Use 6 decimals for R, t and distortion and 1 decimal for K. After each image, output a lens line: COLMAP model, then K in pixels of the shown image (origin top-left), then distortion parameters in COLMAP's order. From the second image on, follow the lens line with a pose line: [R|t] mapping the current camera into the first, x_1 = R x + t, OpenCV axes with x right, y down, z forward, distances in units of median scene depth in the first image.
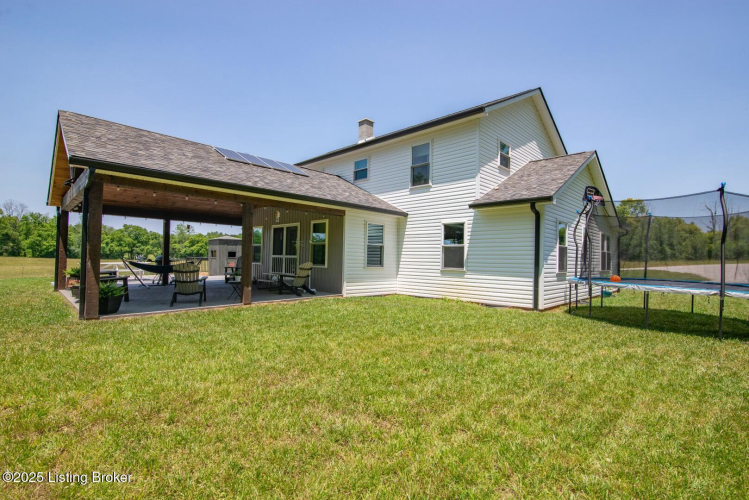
lens RADIAL K [[354.3, 0, 374.5], [0, 354.3, 250.0], [0, 0, 1]] dist [-0.000322, 0.000036]
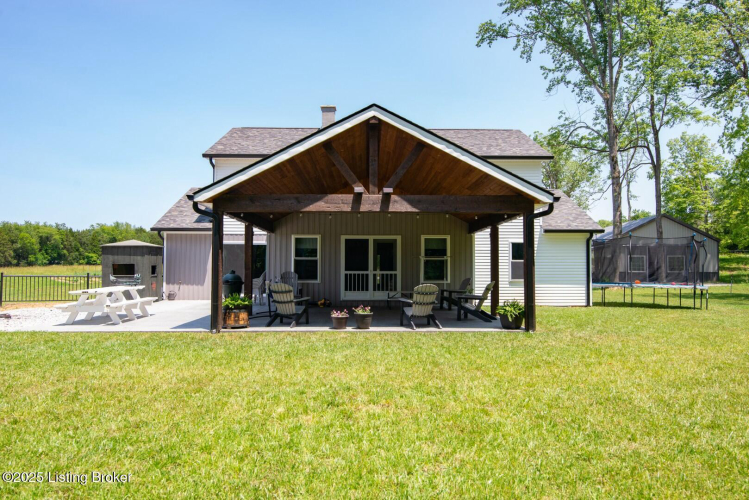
lens RADIAL K [[531.5, 0, 374.5], [0, 531.5, 250.0], [0, 0, 1]] dist [0.007717, 0.000937]
pose [[0.710186, 0.017618, 0.703794, -1.218761], [0.001833, 0.999637, -0.026874, -0.002543], [-0.704012, 0.020376, 0.709896, 0.045864]]
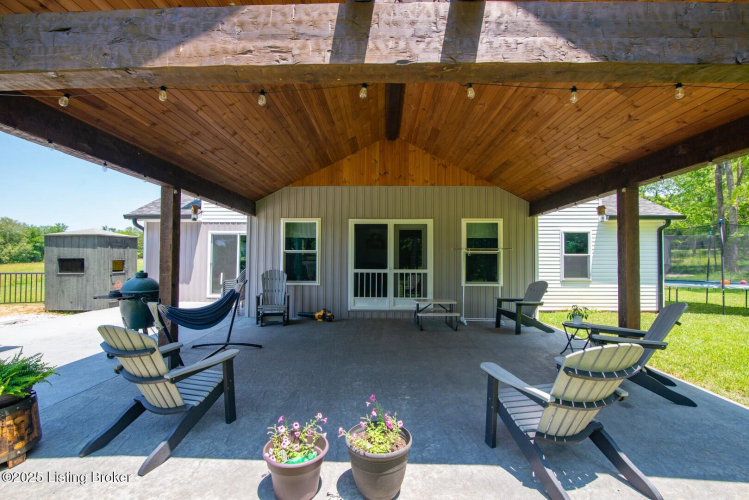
lens RADIAL K [[345.5, 0, 374.5], [0, 345.5, 250.0], [0, 0, 1]] dist [-0.020678, 0.000308]
pose [[0.736890, 0.012269, 0.675901, -0.711604], [0.001662, 0.999799, -0.019961, -0.007446], [-0.676010, 0.015832, 0.736722, 0.578014]]
